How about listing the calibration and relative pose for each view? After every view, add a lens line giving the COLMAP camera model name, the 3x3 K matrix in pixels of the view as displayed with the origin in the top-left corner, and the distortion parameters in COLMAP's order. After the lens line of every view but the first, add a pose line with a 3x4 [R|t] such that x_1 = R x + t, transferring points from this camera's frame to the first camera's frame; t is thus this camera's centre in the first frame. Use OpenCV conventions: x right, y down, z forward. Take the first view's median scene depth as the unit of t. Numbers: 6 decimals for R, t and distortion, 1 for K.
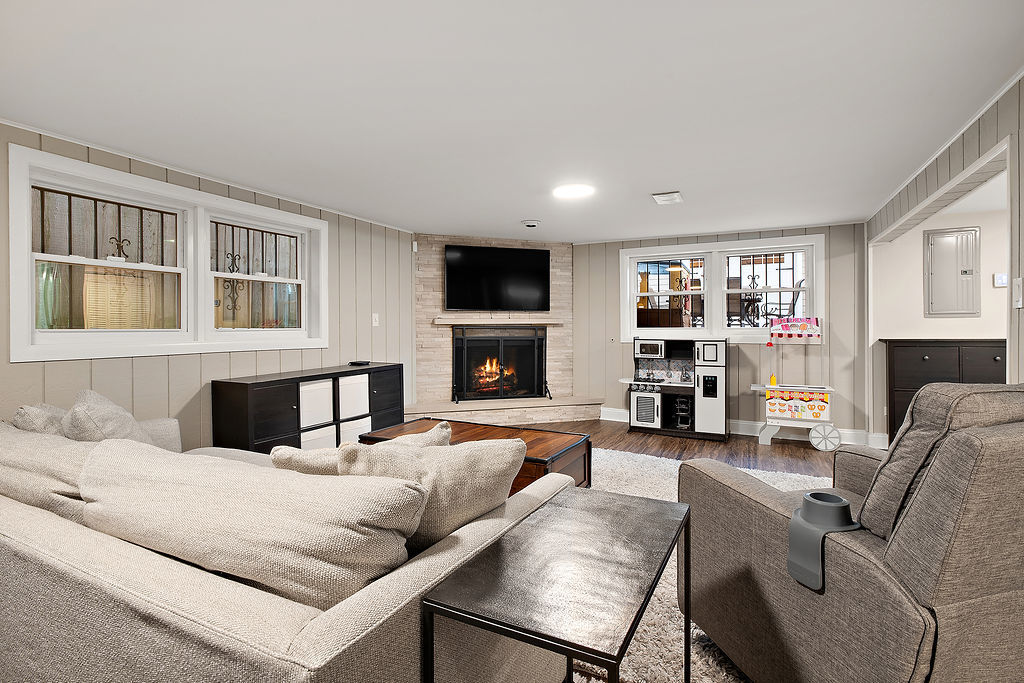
lens RADIAL K [[504.7, 0, 508.2], [0, 504.7, 328.0], [0, 0, 1]] dist [0.001030, 0.000266]
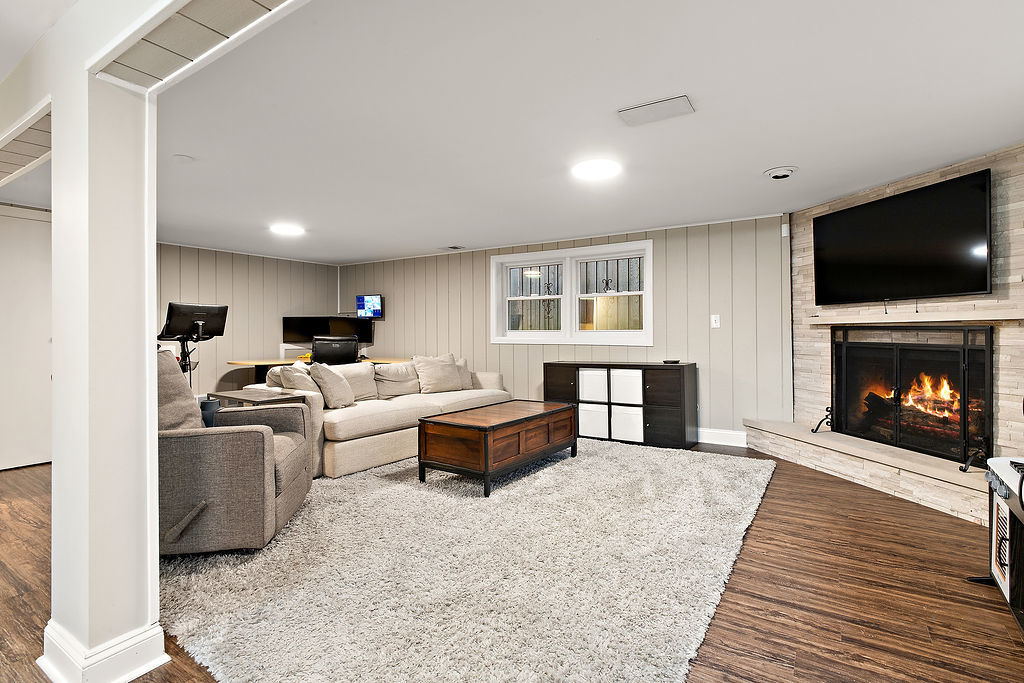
lens RADIAL K [[504.7, 0, 508.2], [0, 504.7, 328.0], [0, 0, 1]] dist [0.001030, 0.000266]
pose [[-0.128199, 0.001700, -0.991747, 0.759280], [0.006165, 0.999981, 0.000917, -0.005746], [0.991729, -0.005997, -0.128207, 0.720416]]
